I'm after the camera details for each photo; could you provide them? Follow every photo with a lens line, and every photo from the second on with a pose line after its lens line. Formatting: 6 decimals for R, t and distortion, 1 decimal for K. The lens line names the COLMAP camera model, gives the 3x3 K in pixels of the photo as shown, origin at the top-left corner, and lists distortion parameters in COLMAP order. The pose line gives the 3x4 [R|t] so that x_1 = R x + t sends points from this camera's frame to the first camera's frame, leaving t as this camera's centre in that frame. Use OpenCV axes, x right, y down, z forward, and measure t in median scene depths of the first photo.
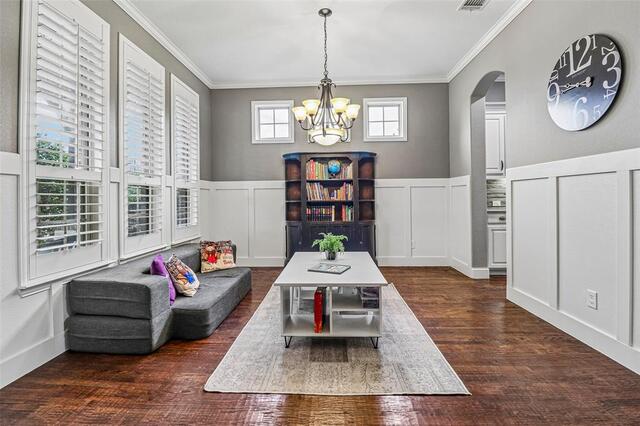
lens RADIAL K [[295.5, 0, 315.6], [0, 295.5, 197.7], [0, 0, 1]] dist [-0.013131, -0.006892]
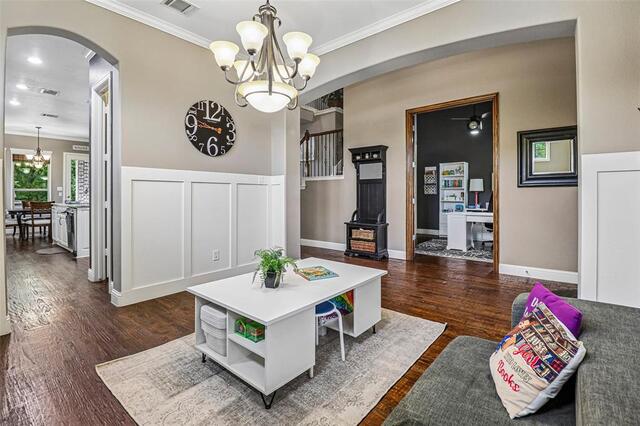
lens RADIAL K [[295.5, 0, 320.5], [0, 295.5, 196.1], [0, 0, 1]] dist [-0.013131, -0.006892]
pose [[-0.798768, 0.010971, 0.601539, -0.591936], [0.009579, 0.999939, -0.005517, 0.011350], [-0.601563, 0.001355, -0.798824, 1.973325]]
